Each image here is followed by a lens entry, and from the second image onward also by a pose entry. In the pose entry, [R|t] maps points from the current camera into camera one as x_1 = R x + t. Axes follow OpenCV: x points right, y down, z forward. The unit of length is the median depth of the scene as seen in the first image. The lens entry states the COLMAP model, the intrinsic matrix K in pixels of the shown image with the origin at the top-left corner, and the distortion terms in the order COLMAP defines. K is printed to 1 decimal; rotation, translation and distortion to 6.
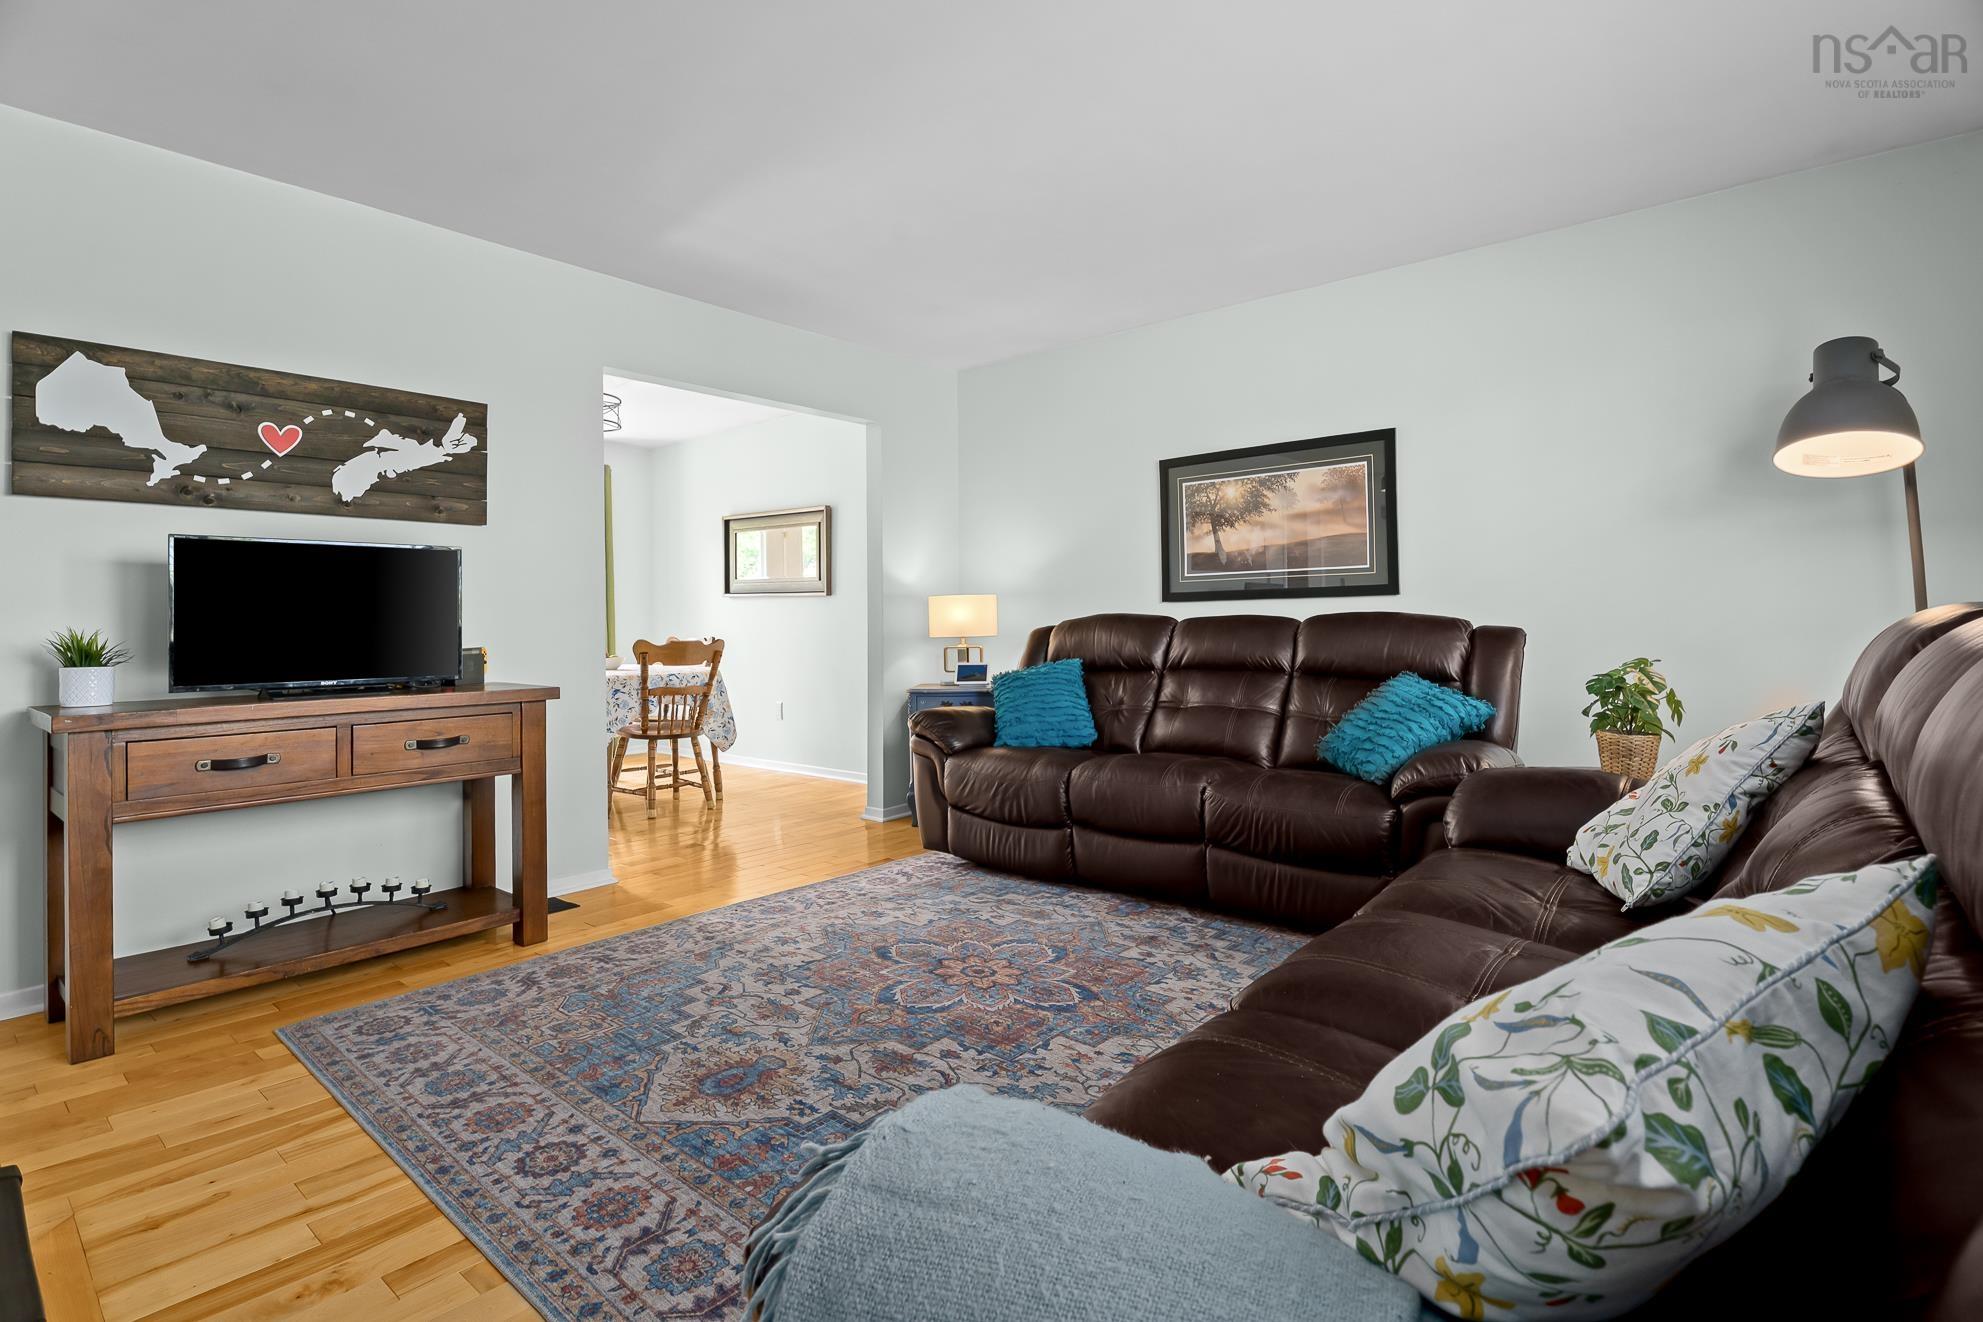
lens RADIAL K [[956.2, 0, 982.5], [0, 956.2, 613.3], [0, 0, 1]] dist [-0.010244, 0.000742]
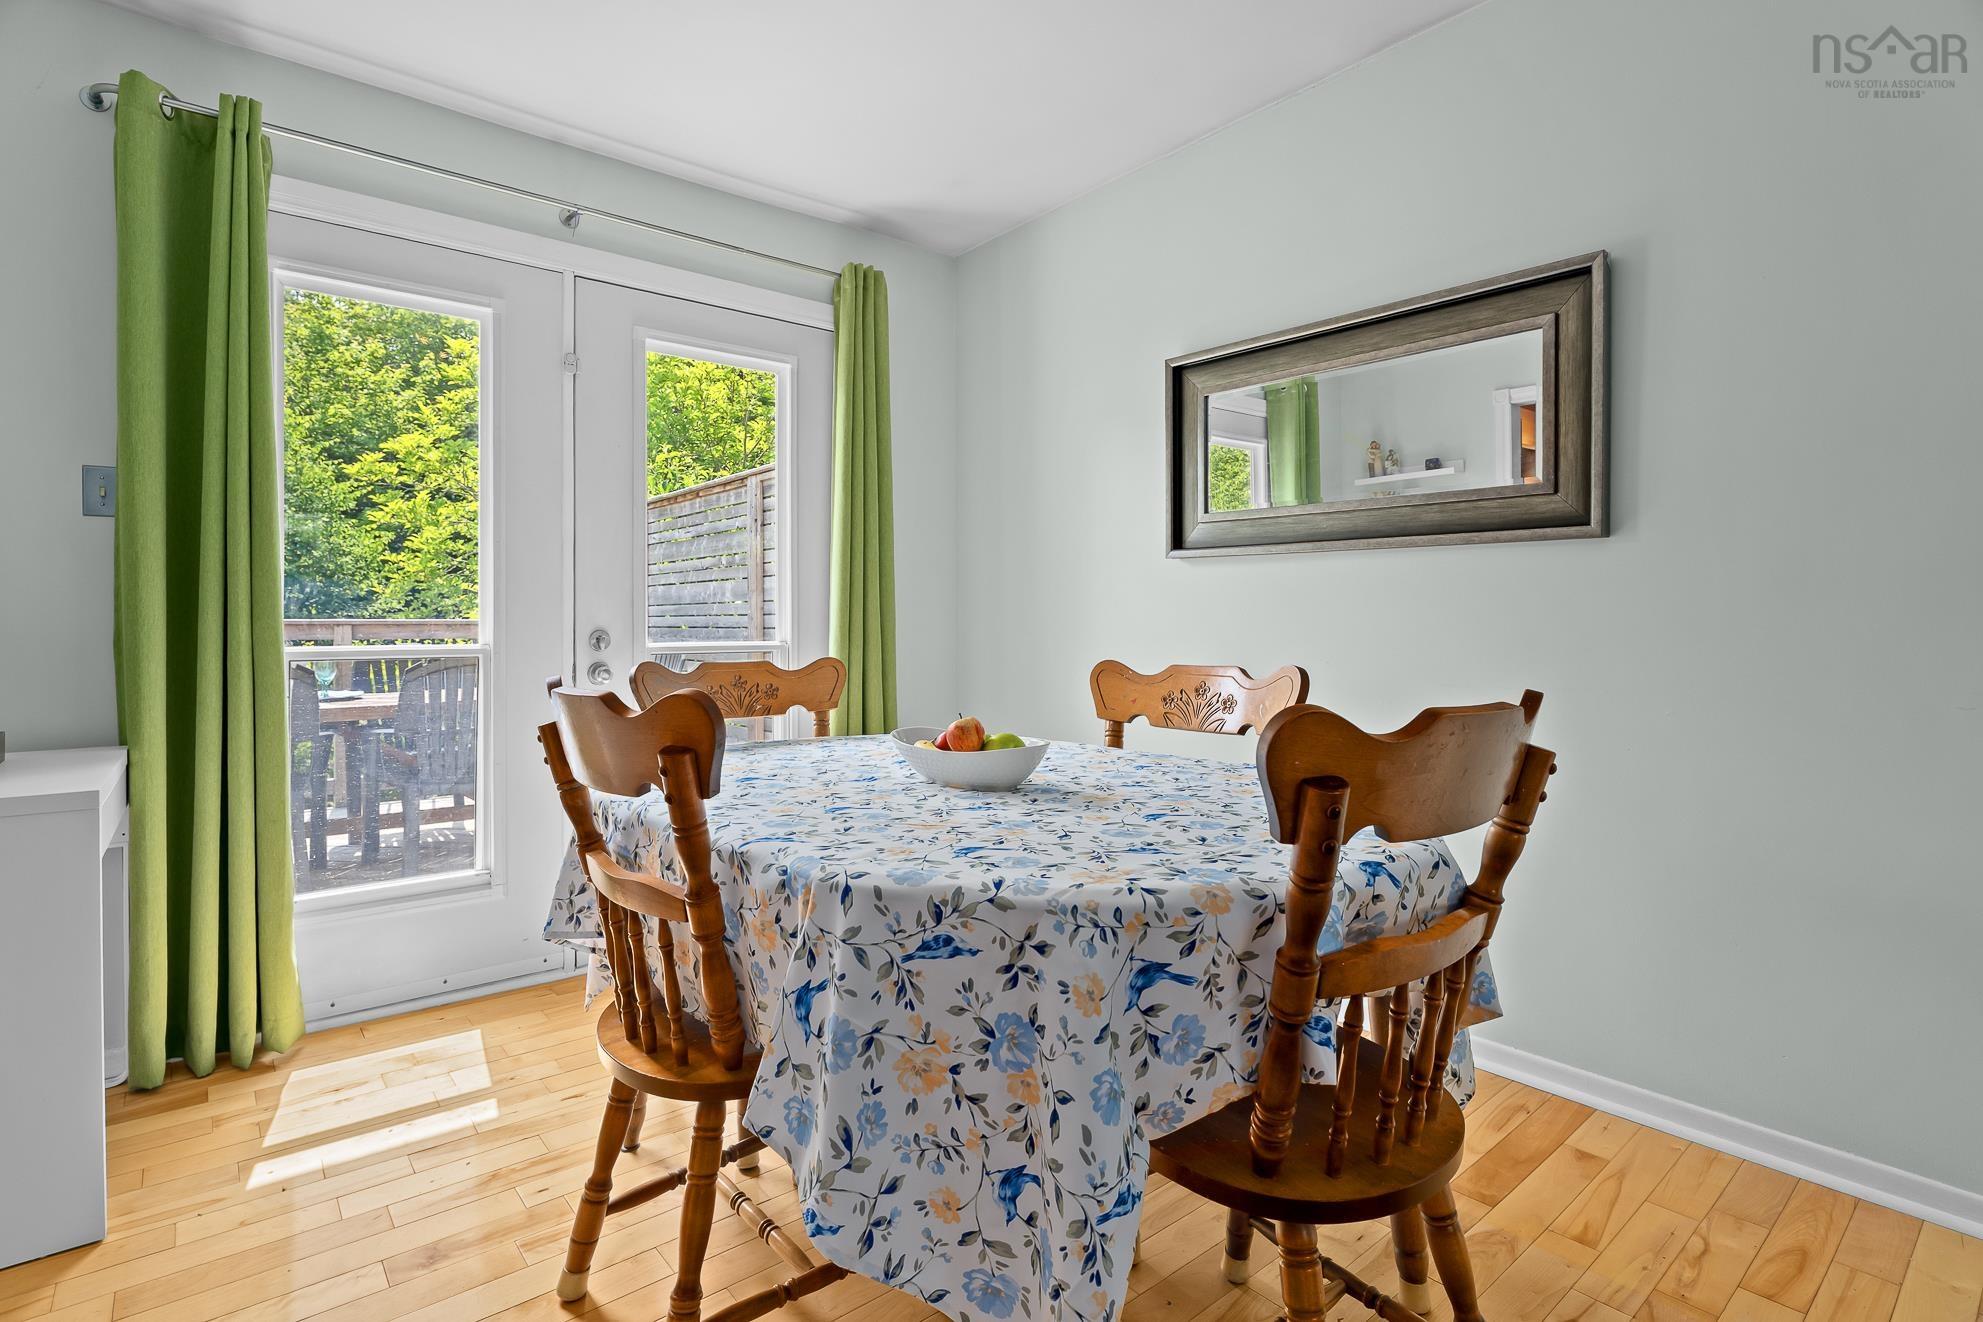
lens RADIAL K [[957.0, 0, 976.4], [0, 957.0, 627.4], [0, 0, 1]] dist [-0.013915, 0.000024]
pose [[0.983275, 0.008253, -0.181940, -0.677493], [-0.006101, 0.999905, 0.012386, 0.019824], [0.182025, -0.011069, 0.983232, 1.429952]]
